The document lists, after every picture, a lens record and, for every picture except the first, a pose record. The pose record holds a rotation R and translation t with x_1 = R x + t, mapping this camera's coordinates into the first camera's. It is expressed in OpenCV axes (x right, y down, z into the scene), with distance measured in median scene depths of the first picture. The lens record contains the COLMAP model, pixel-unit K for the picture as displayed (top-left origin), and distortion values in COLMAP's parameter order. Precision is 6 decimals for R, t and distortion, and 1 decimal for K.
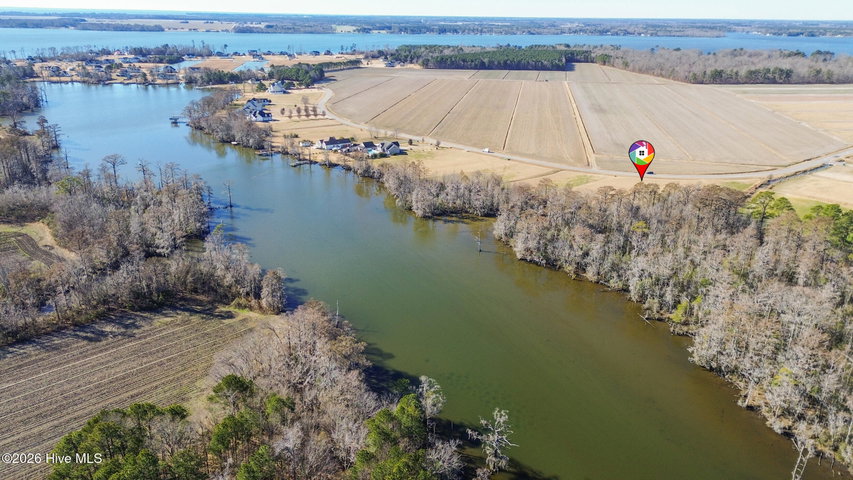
lens RADIAL K [[614.8, 0, 425.3], [0, 614.8, 241.1], [0, 0, 1]] dist [0.036870, -0.029345]
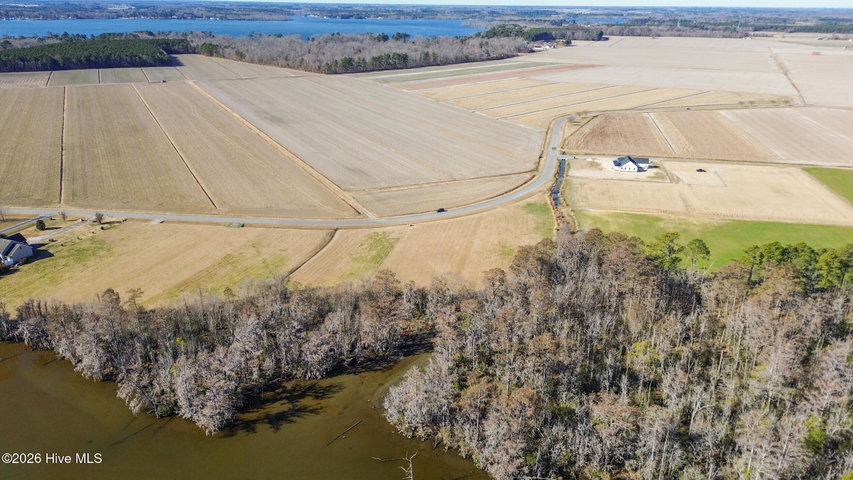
lens RADIAL K [[614.8, 0, 426.1], [0, 614.8, 239.4], [0, 0, 1]] dist [0.036870, -0.029345]
pose [[0.783026, -0.223009, 0.580635, -0.039375], [0.209676, 0.973514, 0.091142, -0.061254], [-0.585582, 0.050379, 0.809046, 0.165598]]
